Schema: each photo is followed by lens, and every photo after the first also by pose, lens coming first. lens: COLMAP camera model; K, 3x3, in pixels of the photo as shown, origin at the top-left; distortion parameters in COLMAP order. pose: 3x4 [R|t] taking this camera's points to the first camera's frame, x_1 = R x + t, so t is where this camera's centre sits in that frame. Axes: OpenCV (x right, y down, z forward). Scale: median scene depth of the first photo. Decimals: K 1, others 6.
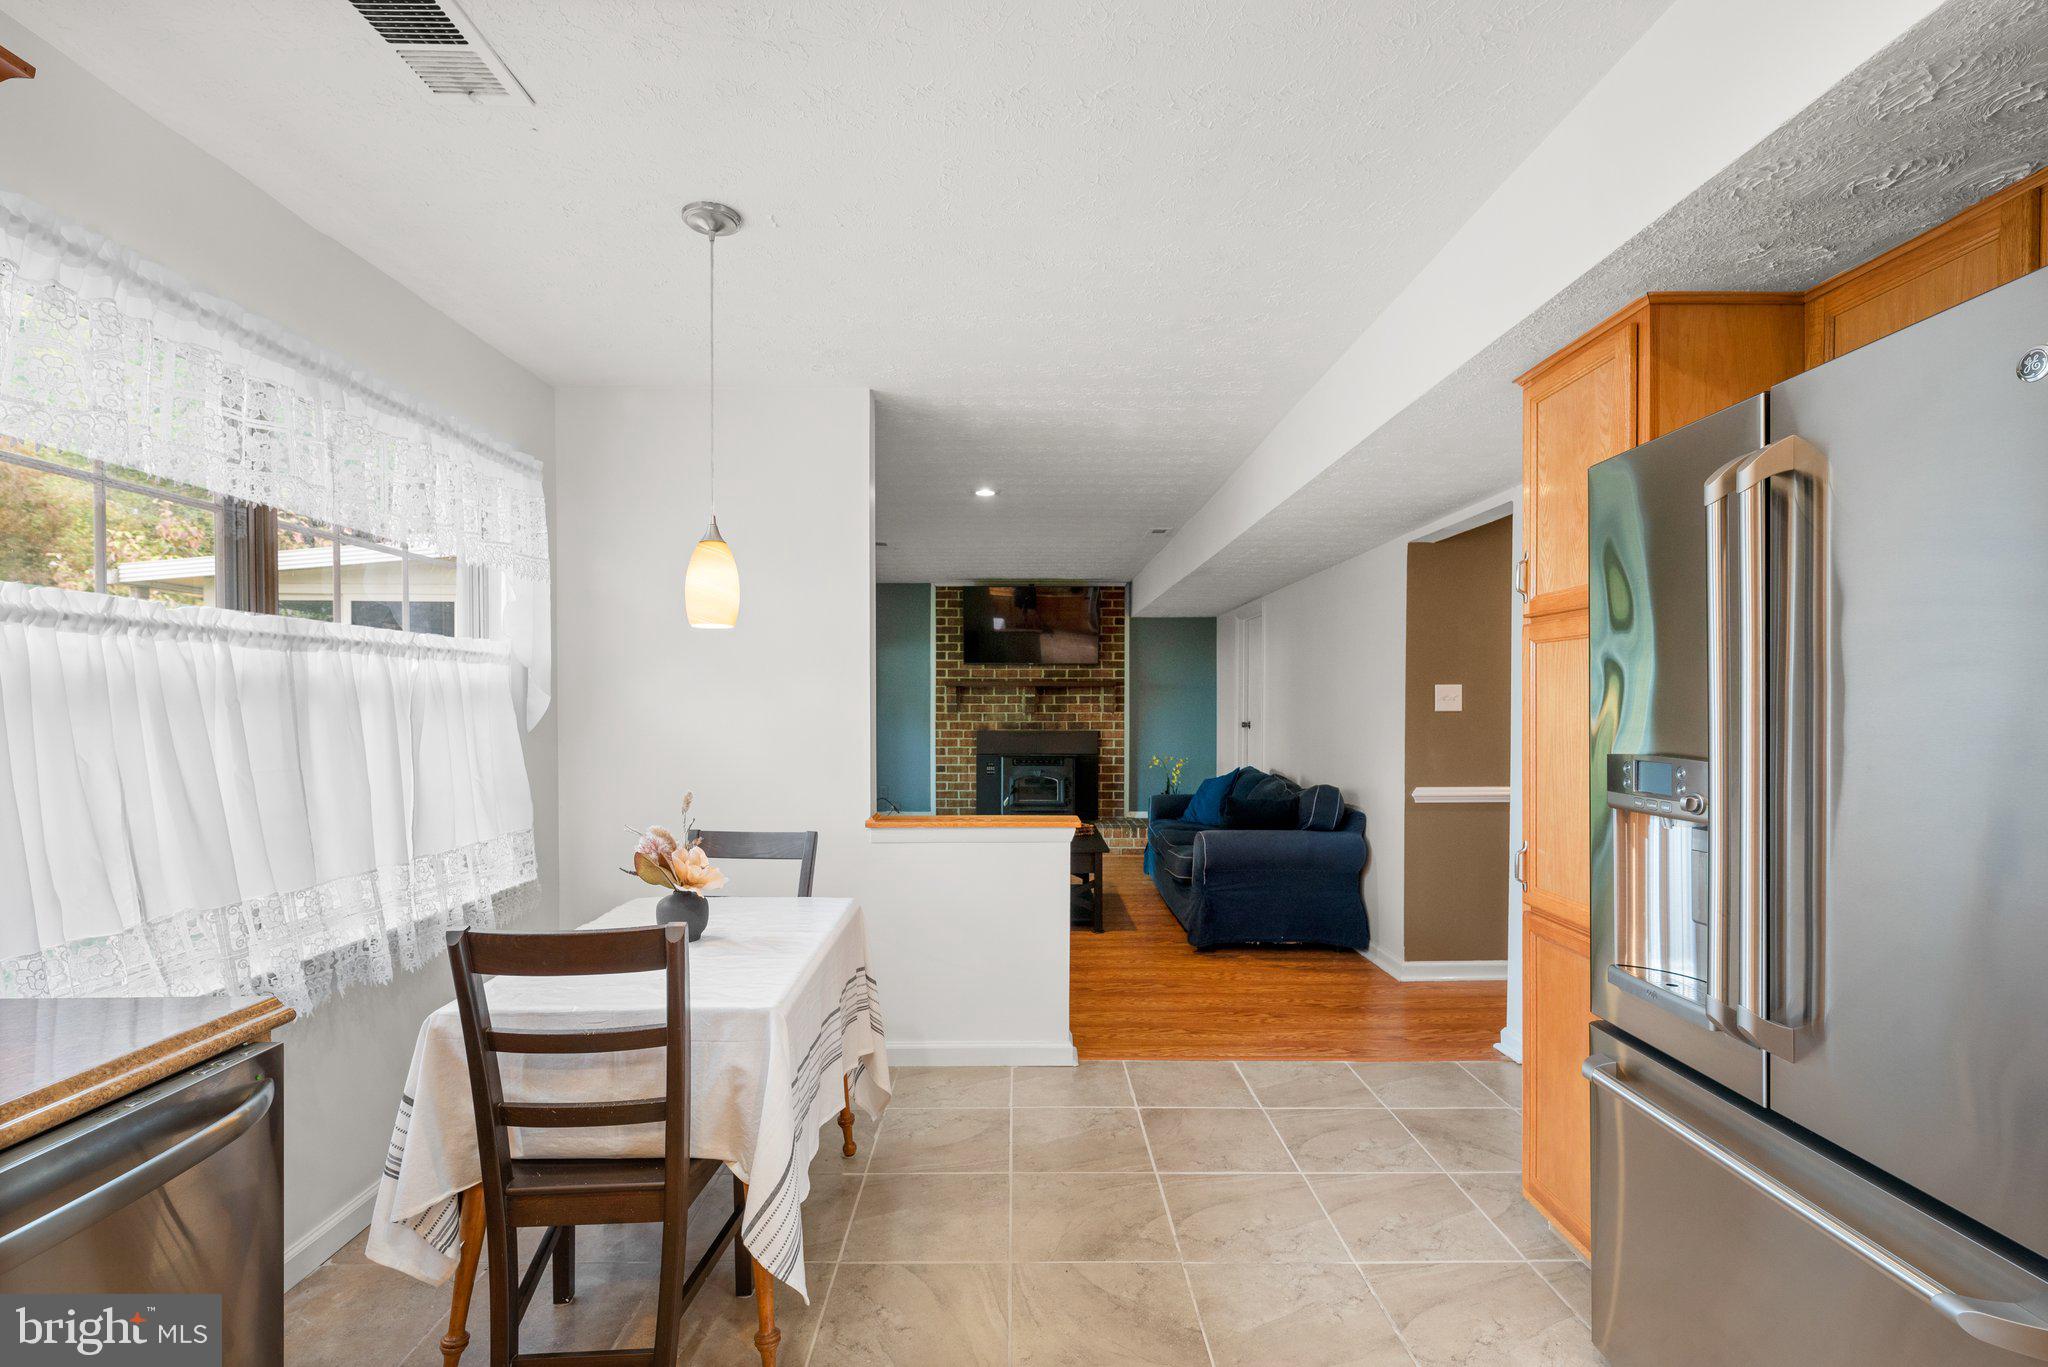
lens RADIAL K [[919.3, 0, 1016.9], [0, 919.3, 714.2], [0, 0, 1]] dist [0.003188, -0.001472]
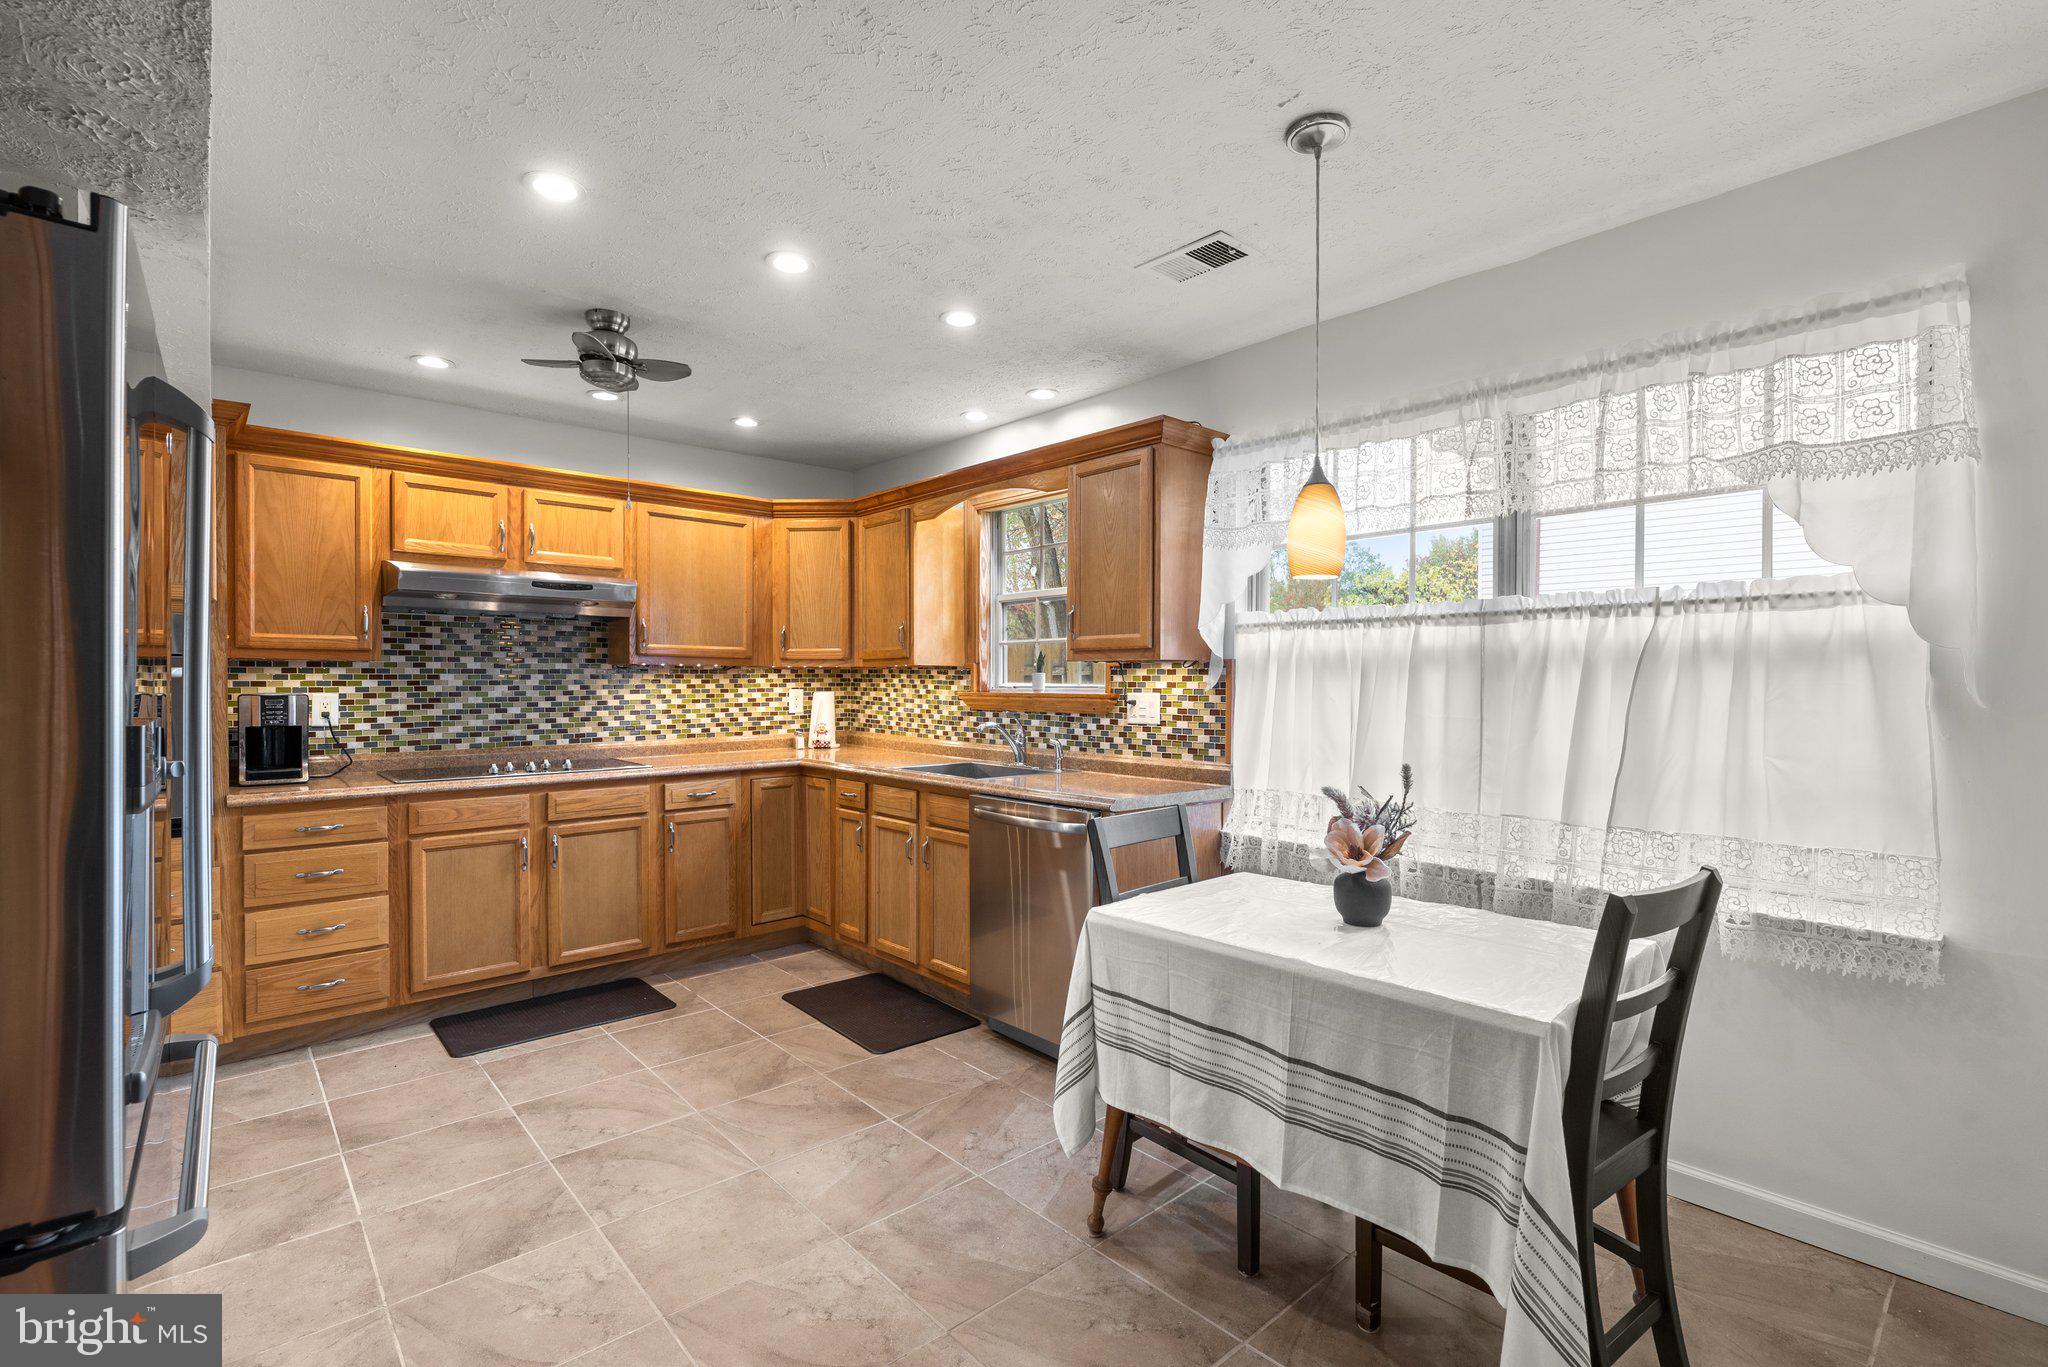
lens RADIAL K [[919.3, 0, 1022.2], [0, 919.3, 691.6], [0, 0, 1]] dist [0.003188, -0.001472]
pose [[-0.747922, 0.009641, -0.663717, 0.123391], [-0.005101, 0.999782, 0.020270, -0.000104], [0.663767, 0.018546, -0.747709, 0.369636]]
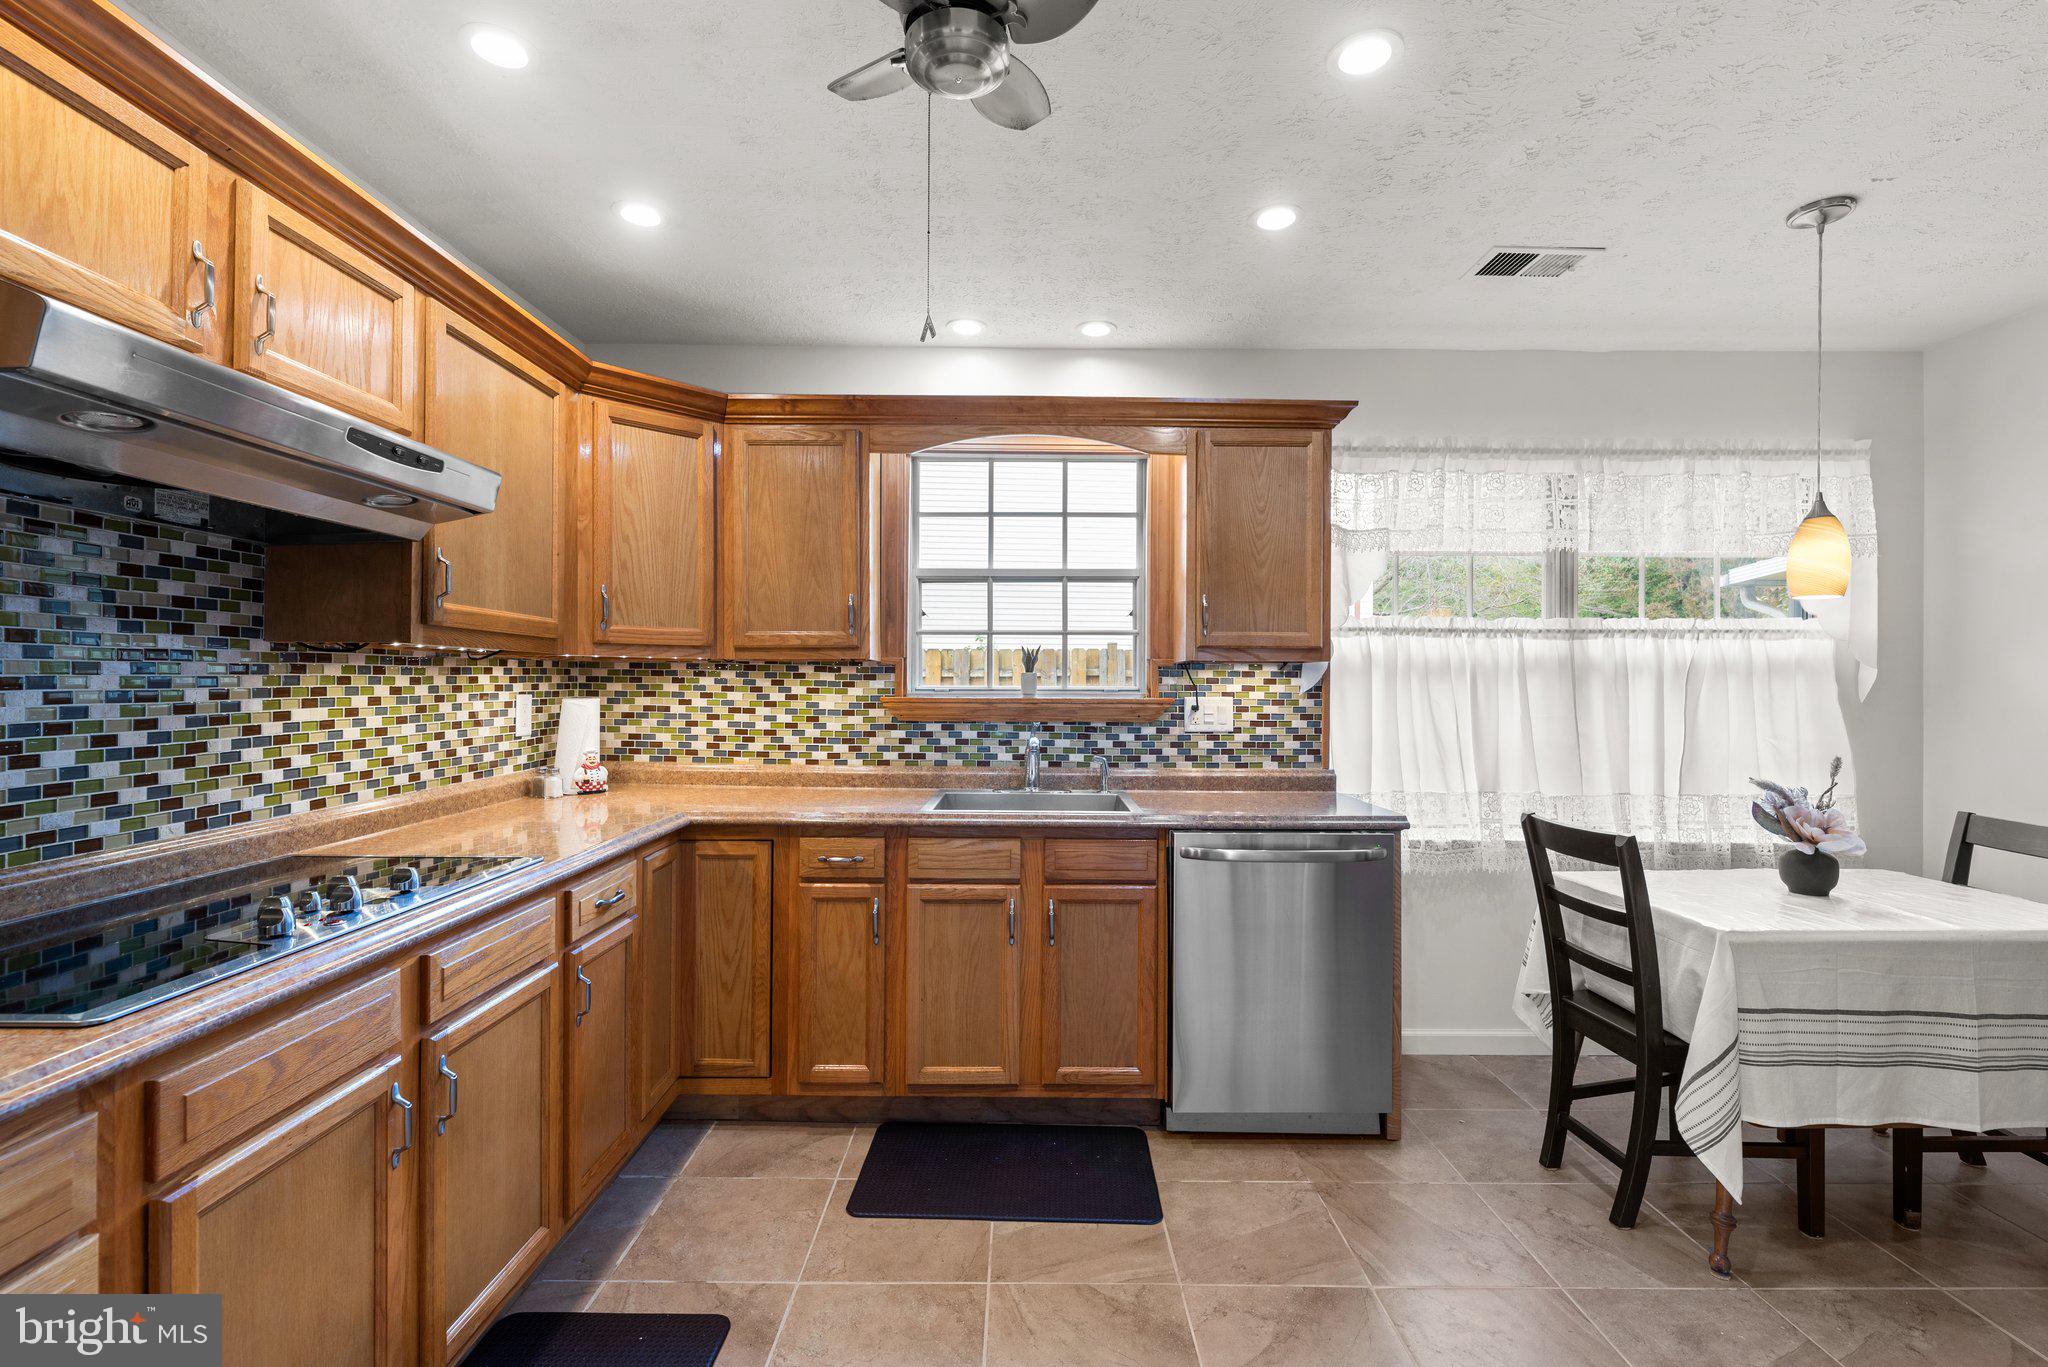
lens RADIAL K [[919.3, 0, 1022.1], [0, 919.3, 680.2], [0, 0, 1]] dist [0.003188, -0.001472]
pose [[0.000663, 0.000385, -1.000000, 0.178373], [-0.015593, 0.999878, 0.000375, 0.002793], [0.999878, 0.015593, 0.000669, 0.021911]]
